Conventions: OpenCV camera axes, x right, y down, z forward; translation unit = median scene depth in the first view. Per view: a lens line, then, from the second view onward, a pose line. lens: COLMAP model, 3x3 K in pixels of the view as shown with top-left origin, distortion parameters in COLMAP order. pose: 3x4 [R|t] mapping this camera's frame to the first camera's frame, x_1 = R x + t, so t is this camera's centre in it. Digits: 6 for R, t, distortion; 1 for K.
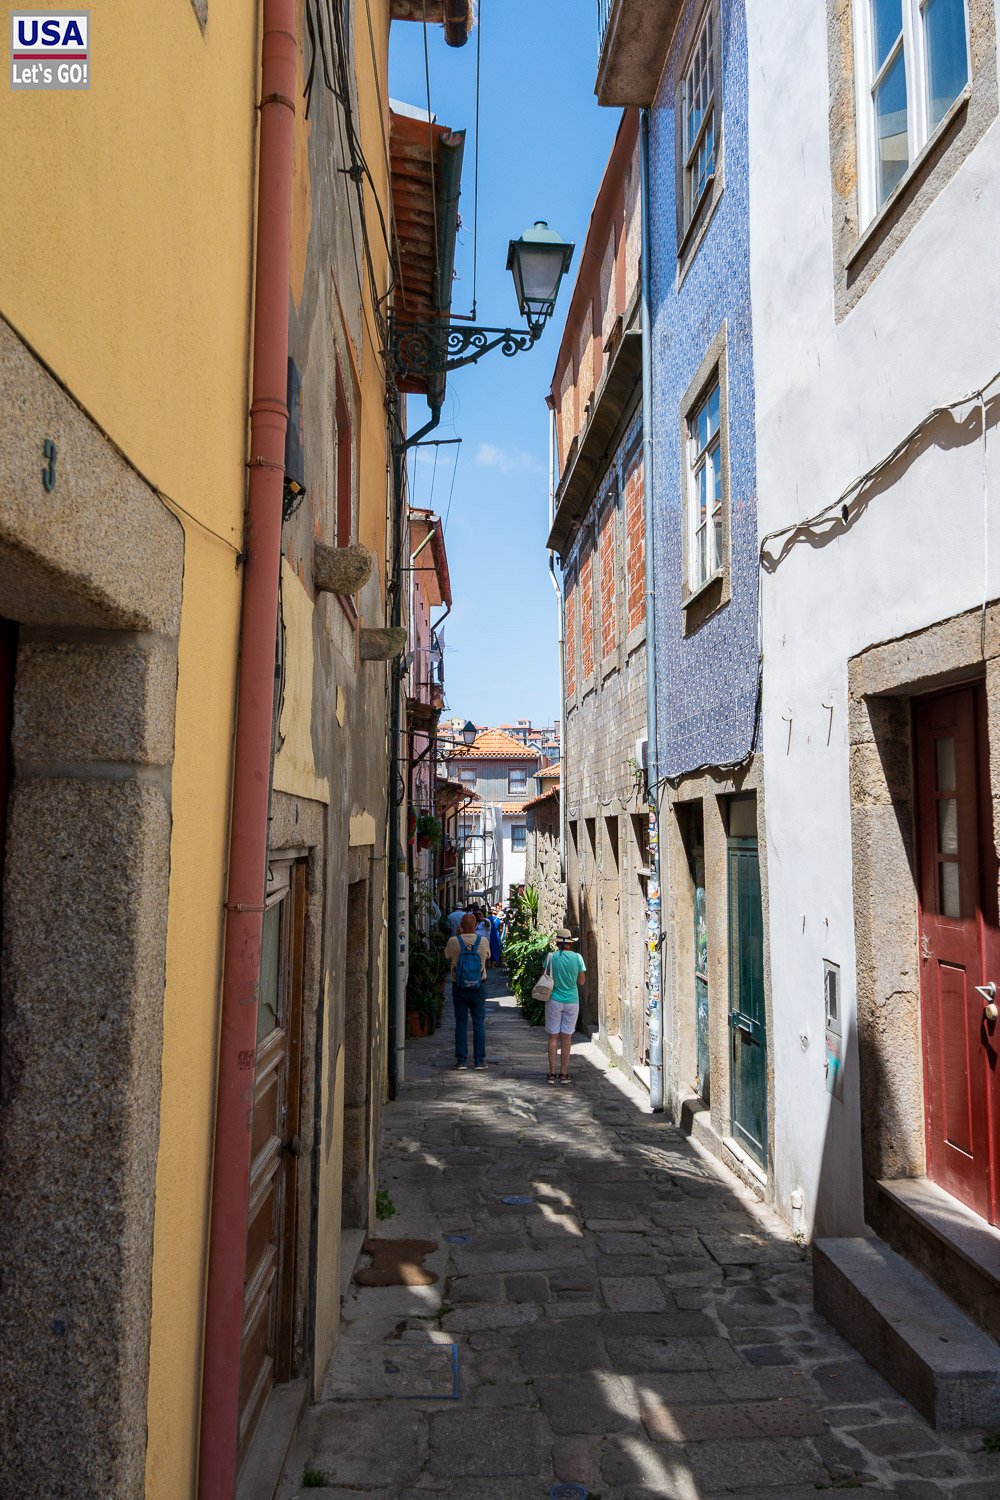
lens RADIAL K [[1132.6, 0, 500.0], [0, 1132.6, 750.0], [0, 0, 1]] dist [0.041015, -0.060041]
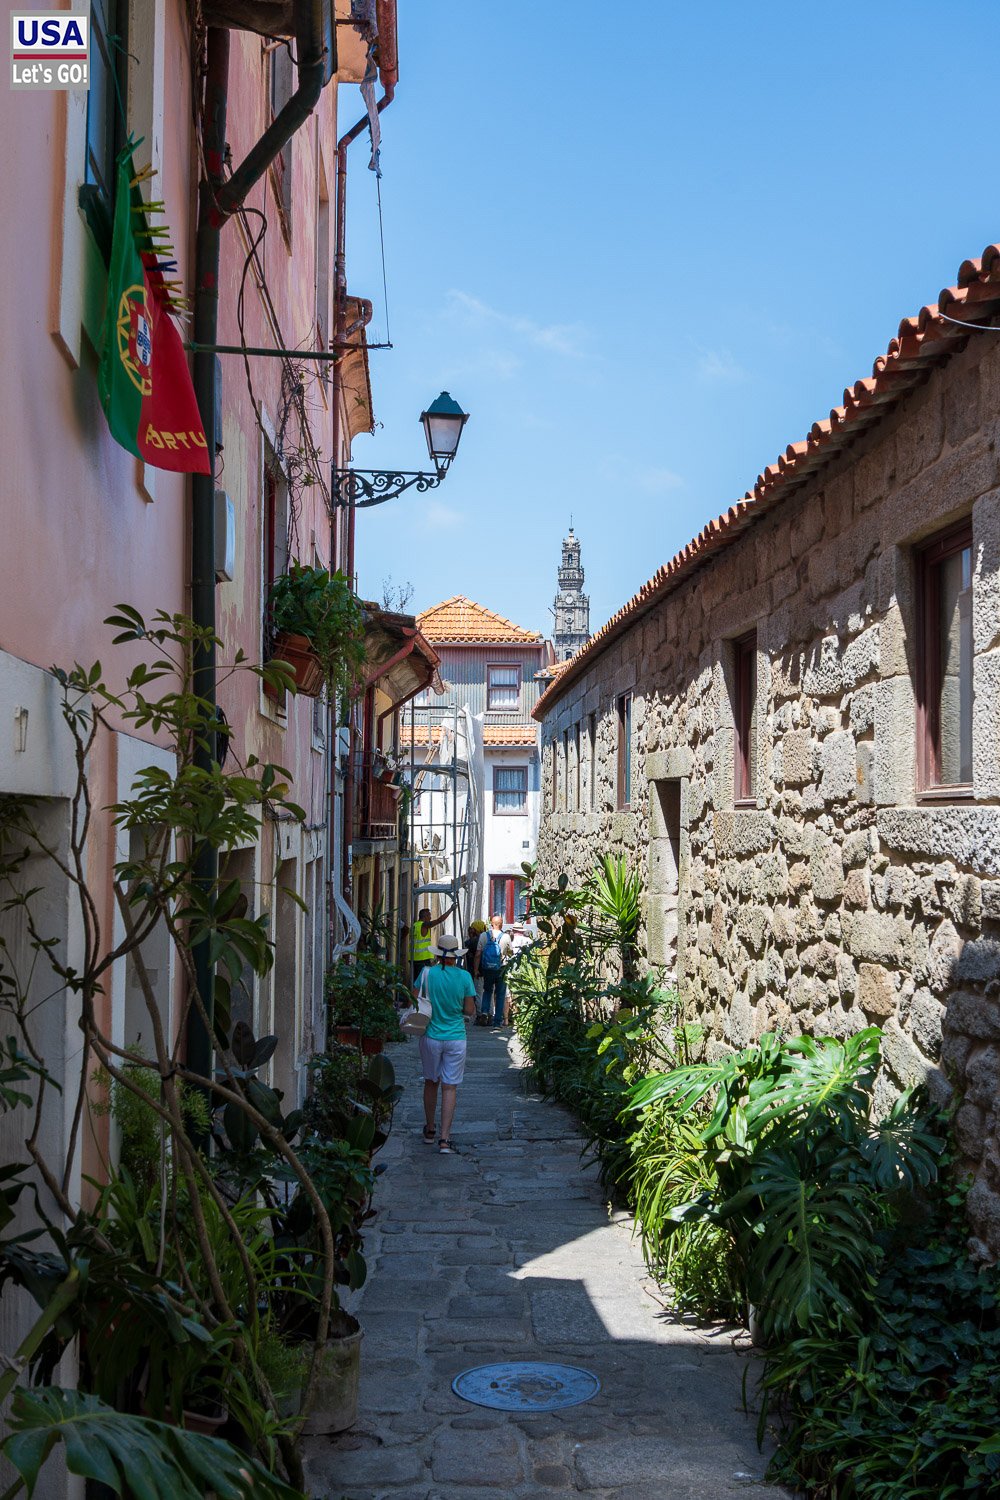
lens RADIAL K [[5773.6, 0, 500.0], [0, 5773.6, 750.0], [0, 0, 1]] dist [0.043584, 1.811508]
pose [[0.999549, 0.013665, -0.026733, 0.076962], [-0.010702, 0.994094, 0.107993, -0.212045], [0.028051, -0.107658, 0.993792, -1.545905]]
